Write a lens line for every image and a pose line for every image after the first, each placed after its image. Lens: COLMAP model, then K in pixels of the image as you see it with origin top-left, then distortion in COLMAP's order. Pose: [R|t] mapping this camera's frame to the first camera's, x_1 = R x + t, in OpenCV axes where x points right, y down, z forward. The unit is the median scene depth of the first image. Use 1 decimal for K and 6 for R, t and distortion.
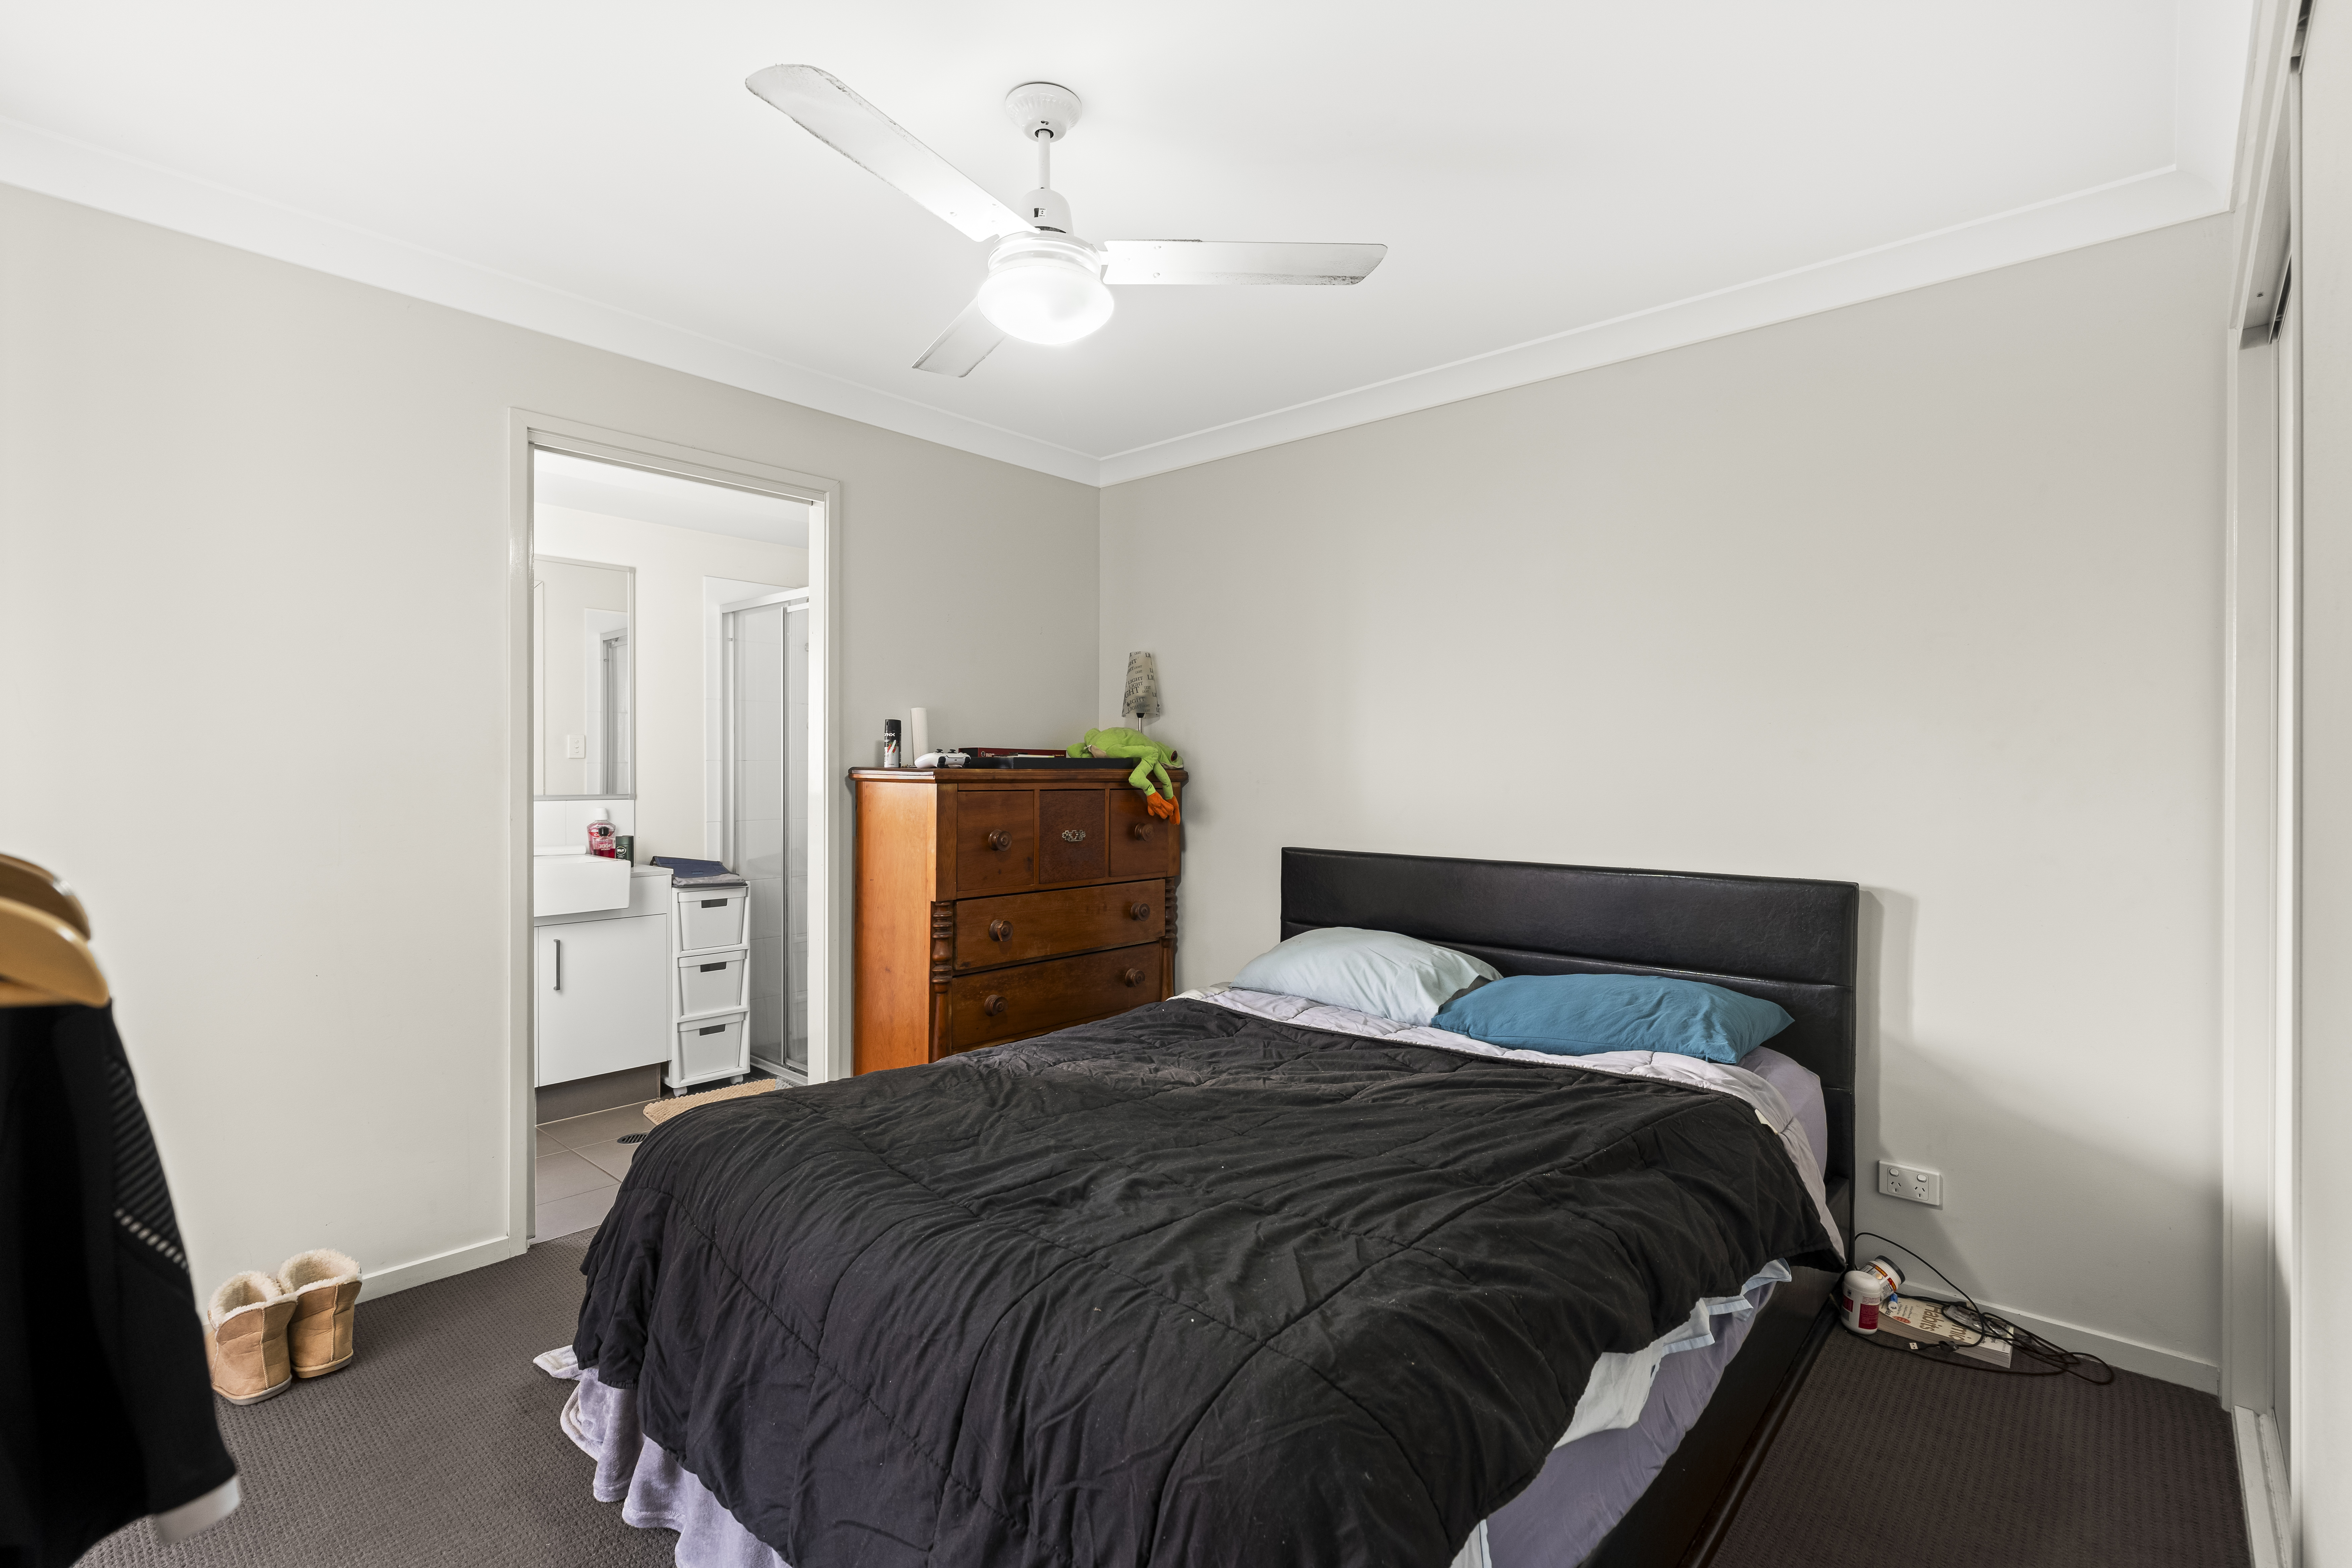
lens RADIAL K [[1078.0, 0, 1171.6], [0, 1078.0, 777.7], [0, 0, 1]] dist [-0.005176, -0.000239]
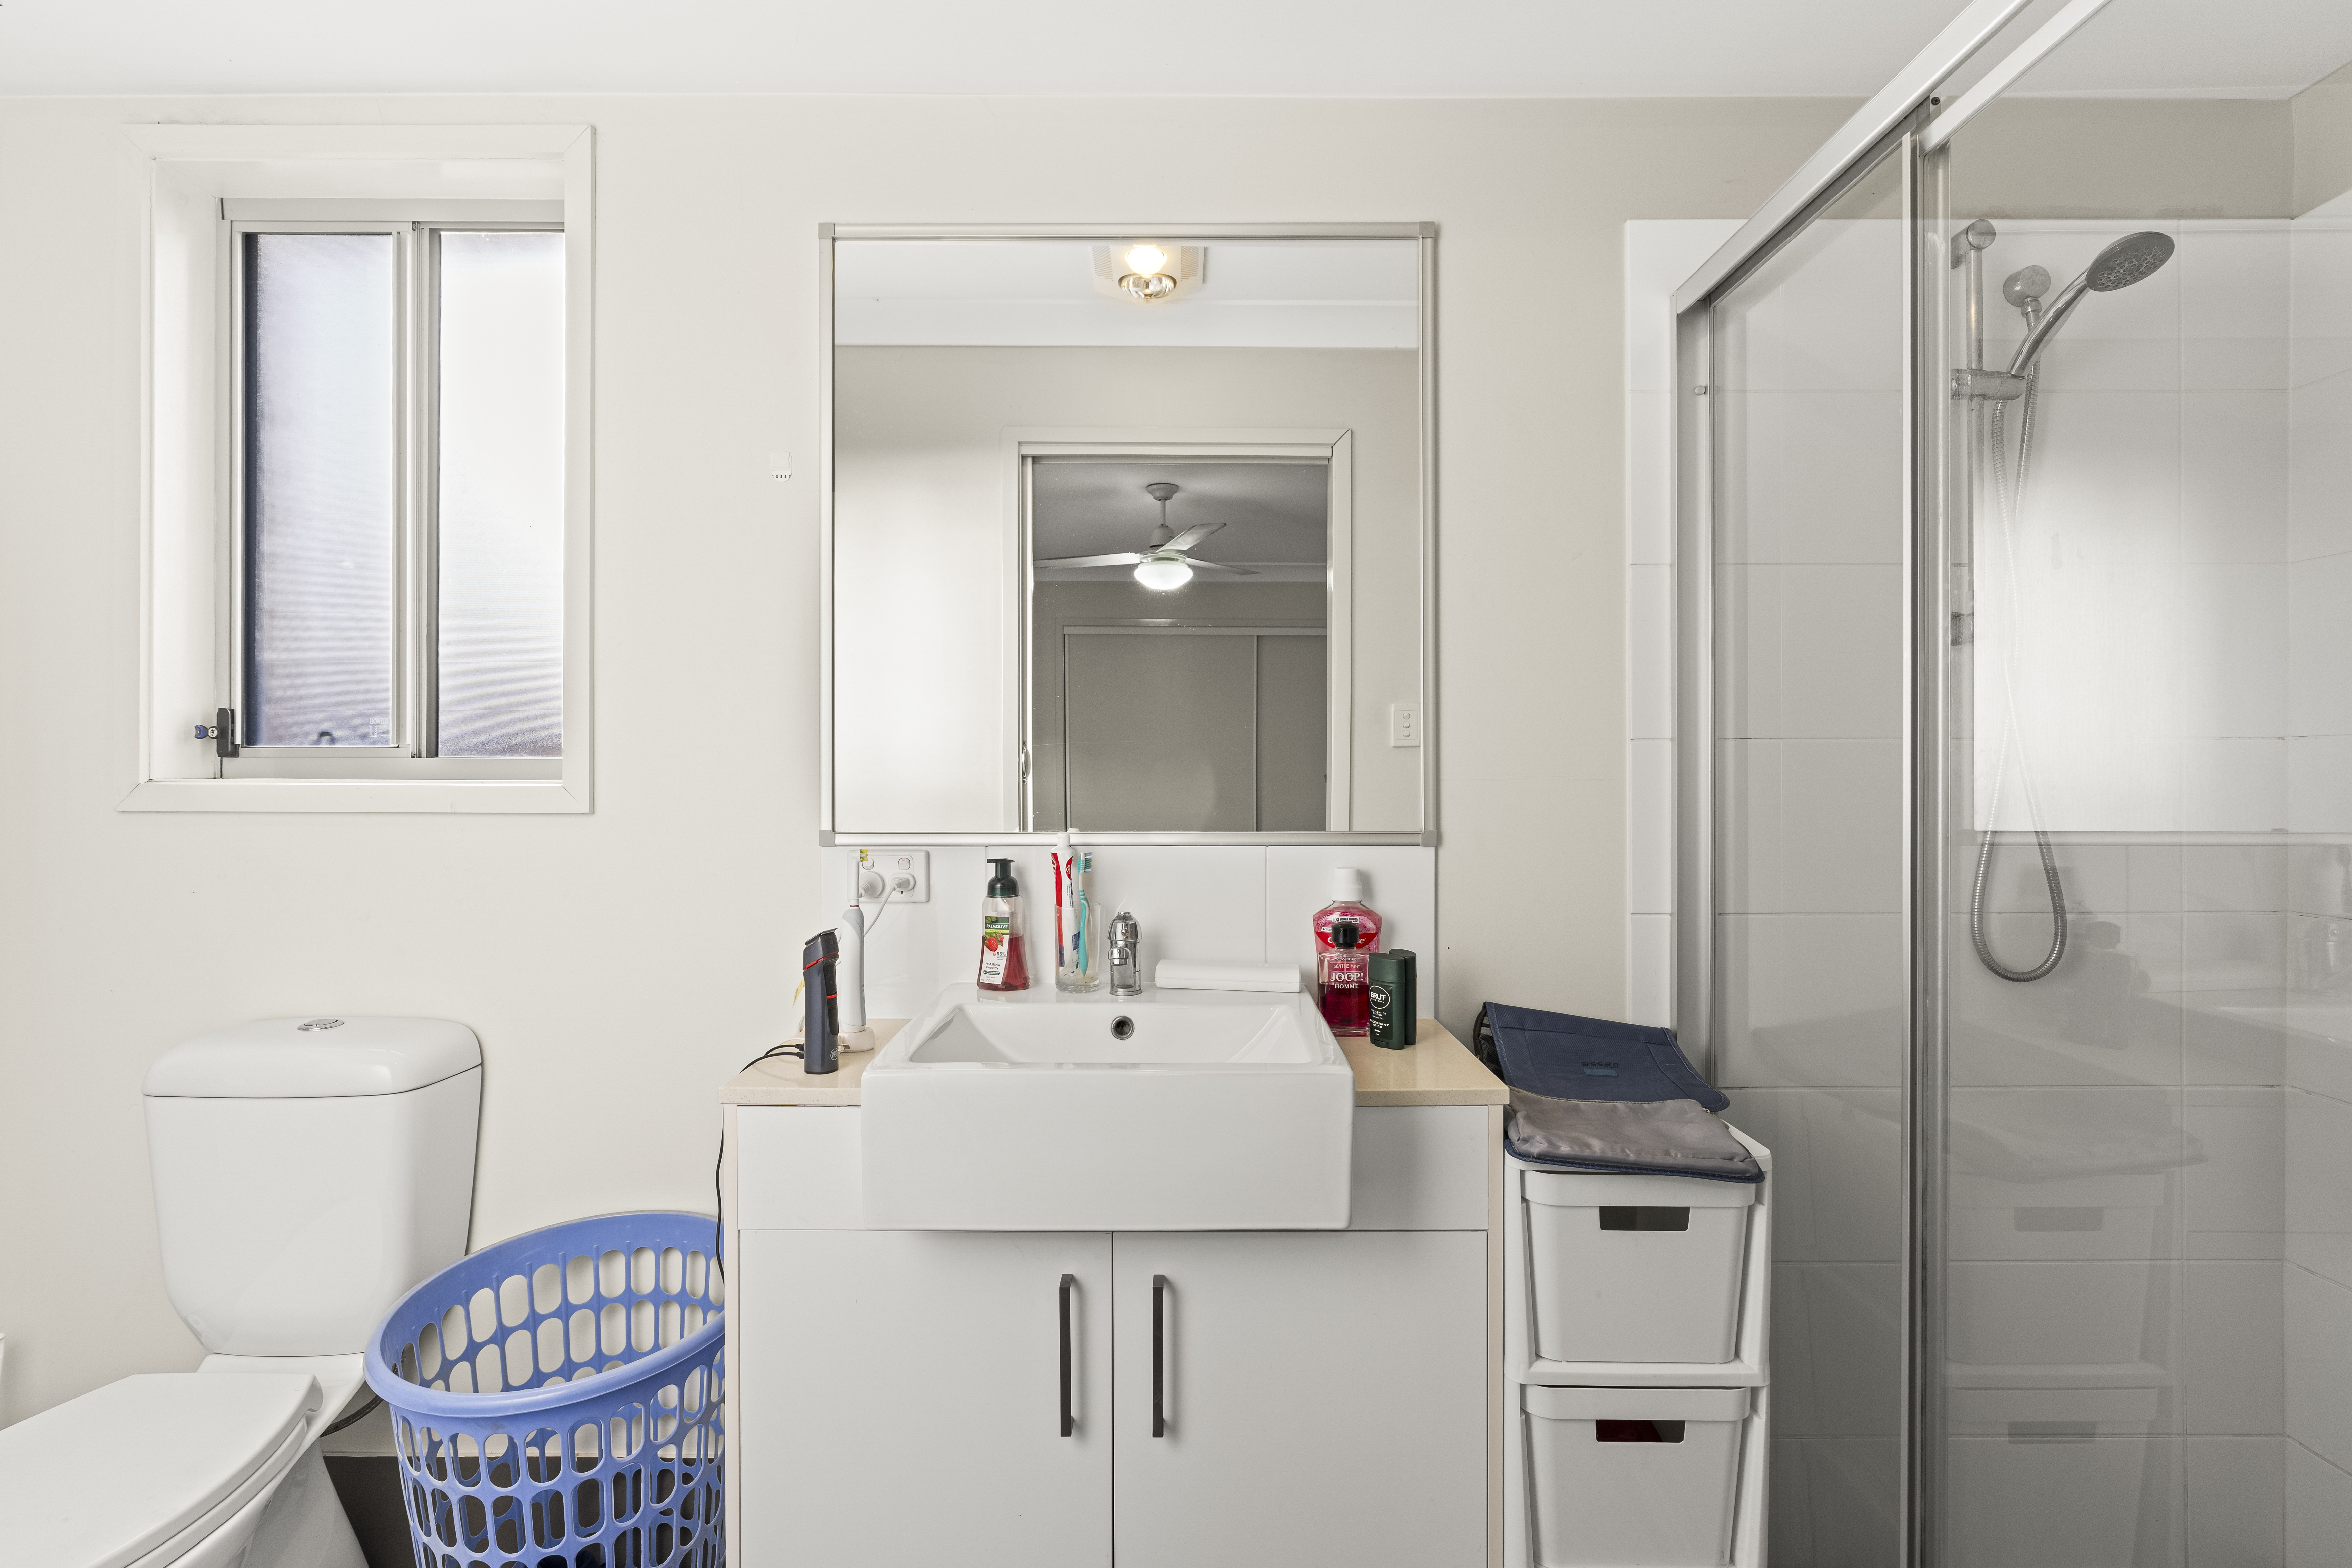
lens RADIAL K [[1078.0, 0, 1171.6], [0, 1078.0, 777.7], [0, 0, 1]] dist [-0.005176, -0.000239]
pose [[0.667665, 0.004138, -0.744450, -0.289419], [-0.001031, 0.999989, 0.004634, -0.005239], [0.744461, -0.002326, 0.667662, 0.700709]]
